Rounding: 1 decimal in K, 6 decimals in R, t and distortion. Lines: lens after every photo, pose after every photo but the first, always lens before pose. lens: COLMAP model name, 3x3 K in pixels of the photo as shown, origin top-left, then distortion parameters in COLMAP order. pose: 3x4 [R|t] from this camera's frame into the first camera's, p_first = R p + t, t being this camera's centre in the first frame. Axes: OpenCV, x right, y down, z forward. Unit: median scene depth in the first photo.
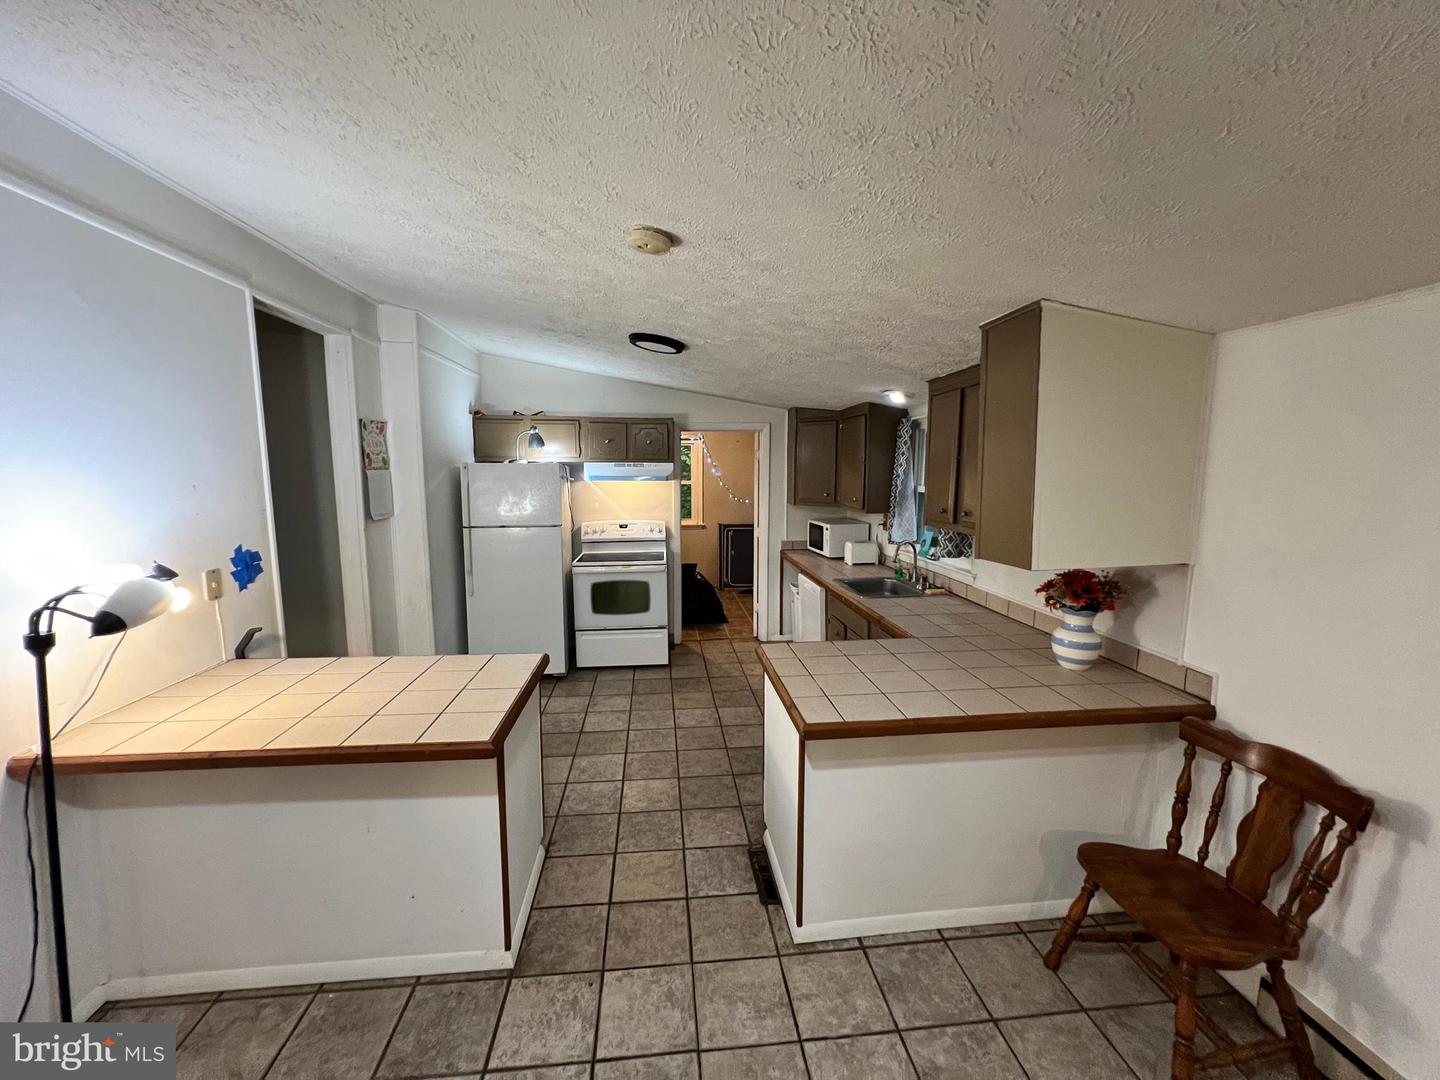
lens RADIAL K [[576.3, 0, 714.6], [0, 576.3, 533.7], [0, 0, 1]] dist [-0.006131, 0.001531]
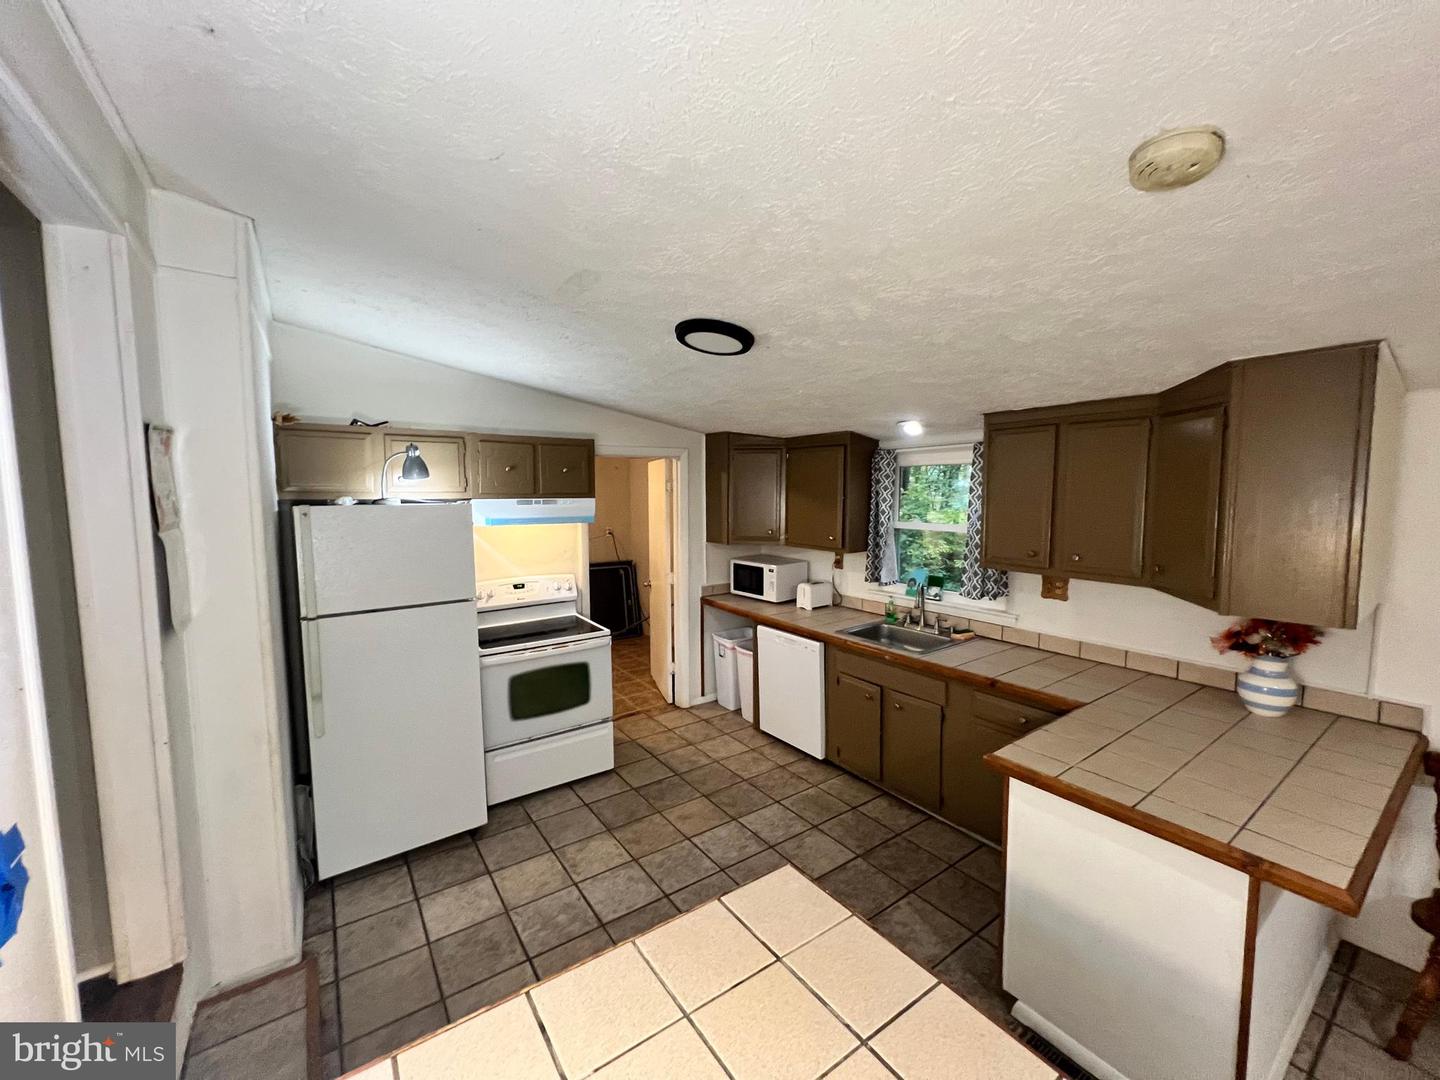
lens RADIAL K [[575.3, 0, 714.3], [0, 575.3, 536.3], [0, 0, 1]] dist [-0.005574, 0.000306]
pose [[0.874033, -0.044588, 0.483817, -0.316026], [0.059925, 0.998070, -0.016276, -0.053295], [-0.482157, 0.043218, 0.875018, 0.277183]]
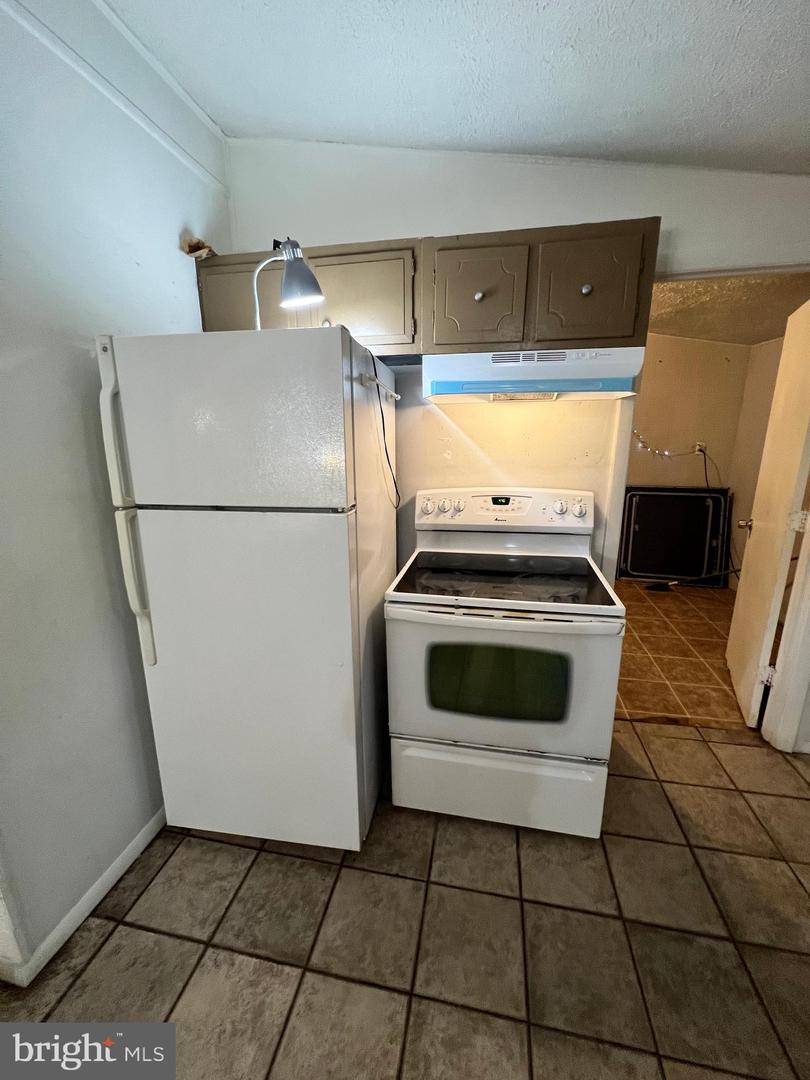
lens RADIAL K [[432.2, 0, 408.3], [0, 432.2, 536.4], [0, 0, 1]] dist [-0.006131, 0.001531]
pose [[0.956853, 0.061024, -0.284093, -0.140061], [-0.023959, 0.990939, 0.132161, -0.031805], [0.289584, -0.119652, 0.949644, 0.691923]]
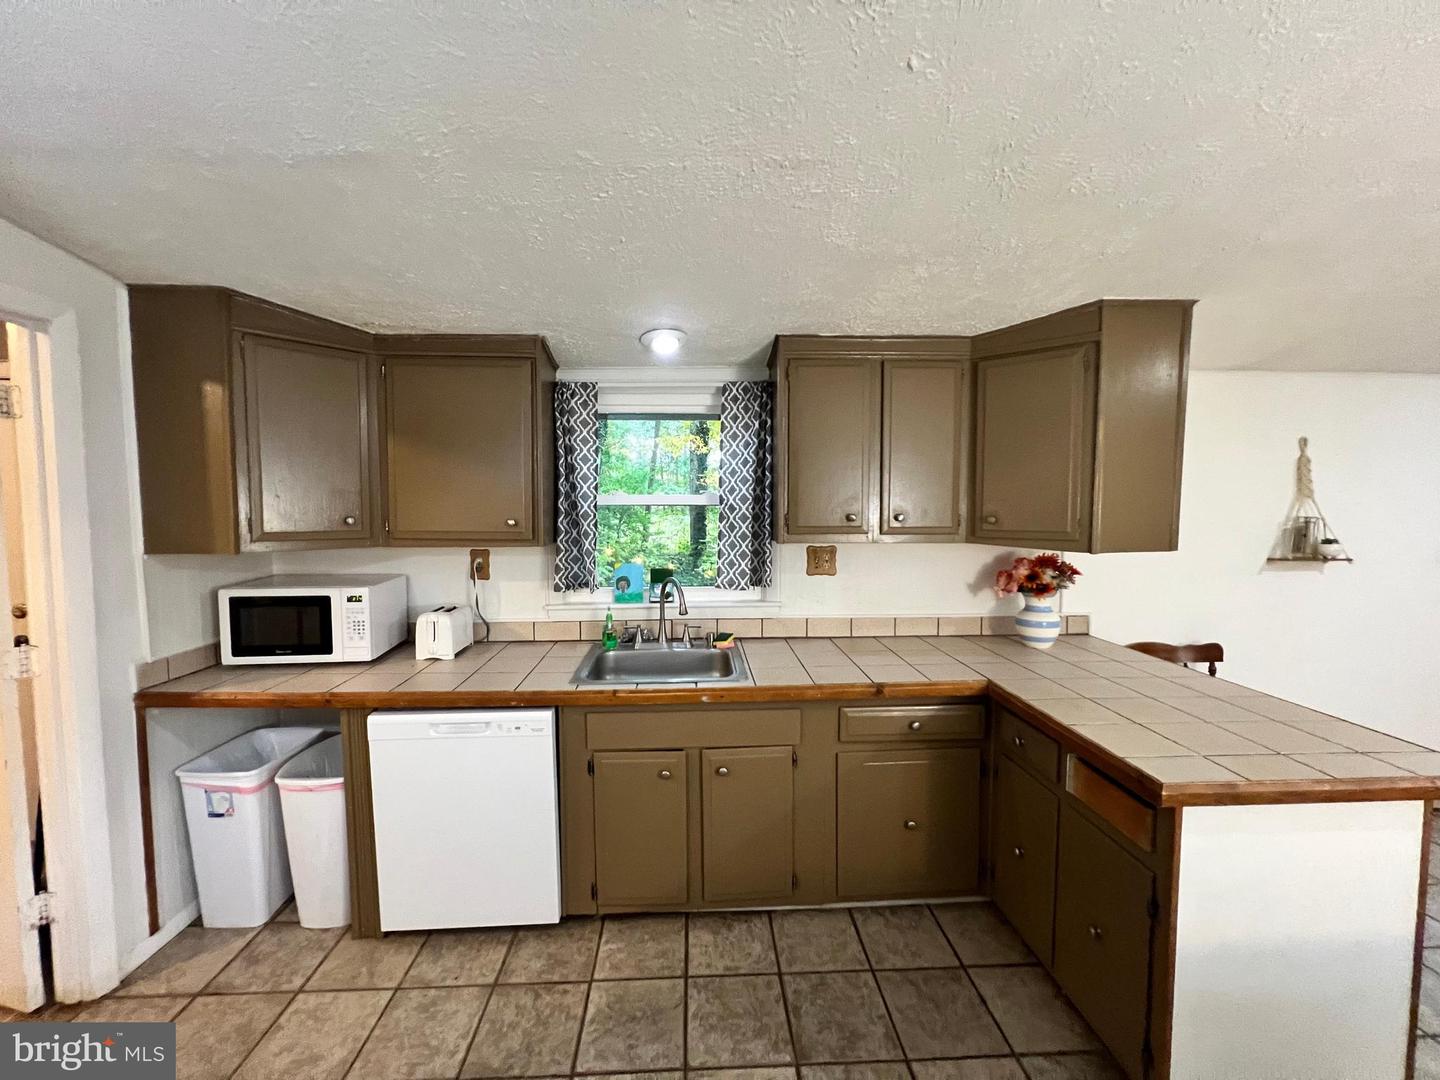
lens RADIAL K [[575.3, 0, 720.2], [0, 575.3, 532.2], [0, 0, 1]] dist [-0.005574, 0.000306]
pose [[0.053672, -0.057100, 0.996925, -0.228803], [0.114131, 0.992172, 0.050684, -0.050204], [-0.992015, 0.111060, 0.059769, 0.716681]]
